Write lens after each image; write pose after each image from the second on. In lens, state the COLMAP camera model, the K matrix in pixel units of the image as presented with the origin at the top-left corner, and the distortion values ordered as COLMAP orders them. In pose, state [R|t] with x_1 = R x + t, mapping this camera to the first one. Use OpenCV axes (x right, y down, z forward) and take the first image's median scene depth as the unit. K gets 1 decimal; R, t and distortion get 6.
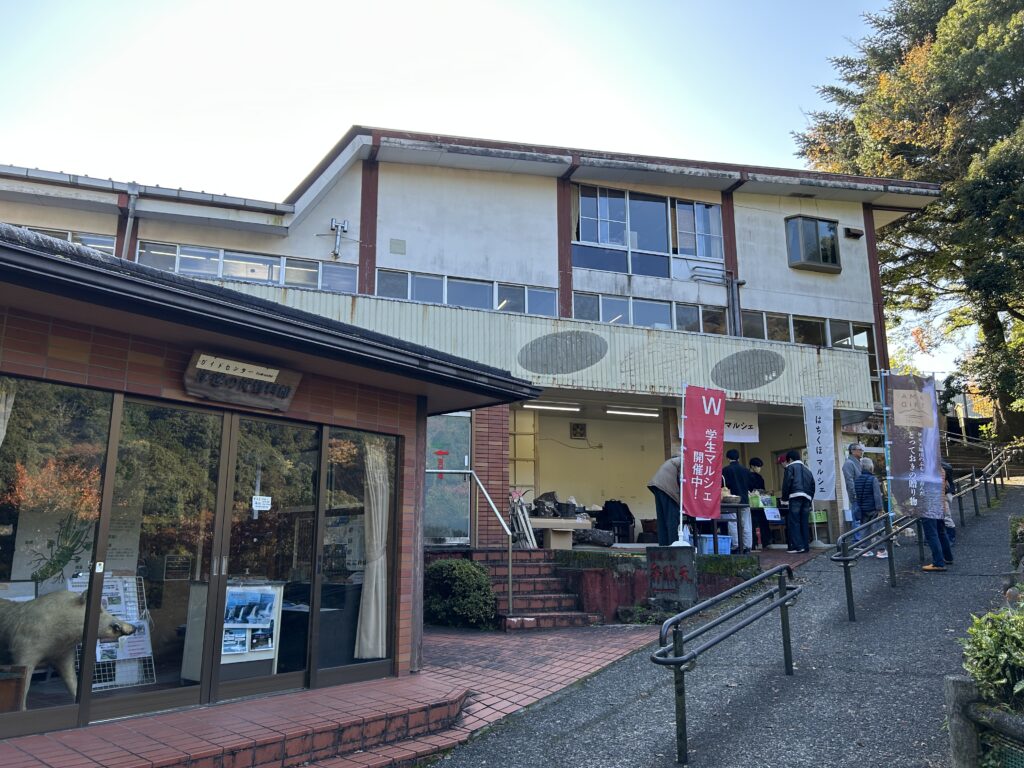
lens RADIAL K [[775.9, 0, 502.7], [0, 775.9, 386.9], [0, 0, 1]] dist [0.037076, -0.028513]
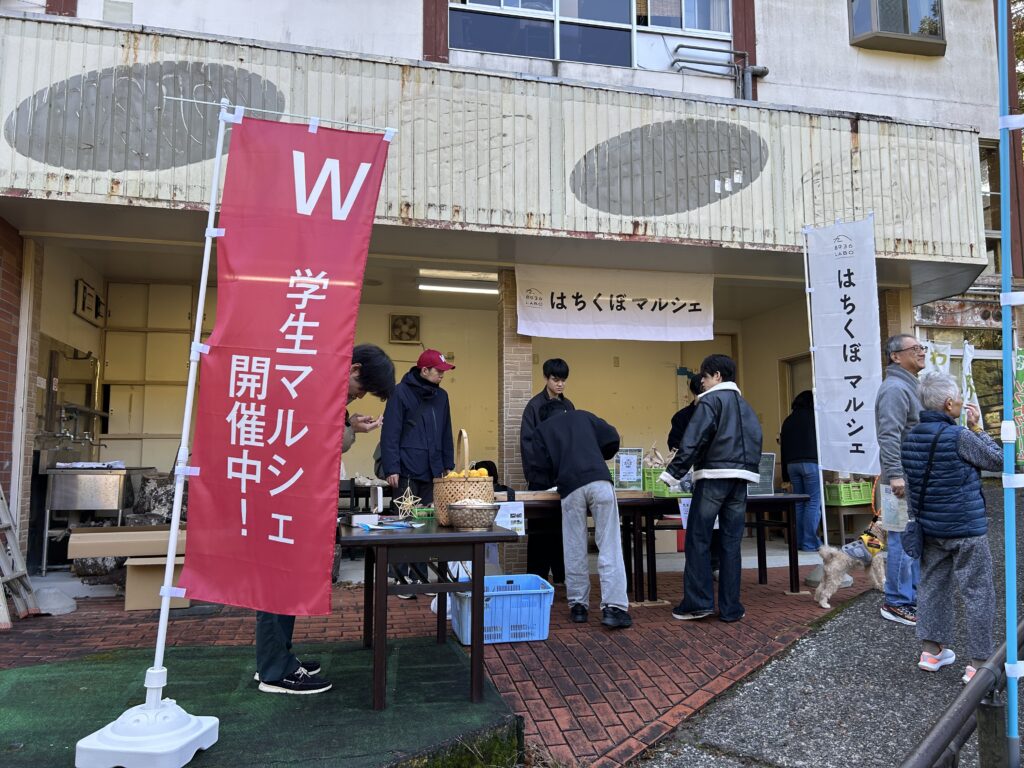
lens RADIAL K [[775.9, 0, 522.1], [0, 775.9, 384.2], [0, 0, 1]] dist [0.037076, -0.028513]
pose [[0.993760, -0.014464, -0.110593, 0.273900], [0.025457, 0.994797, 0.098647, 0.050078], [0.108591, -0.100847, 0.988958, 0.549927]]
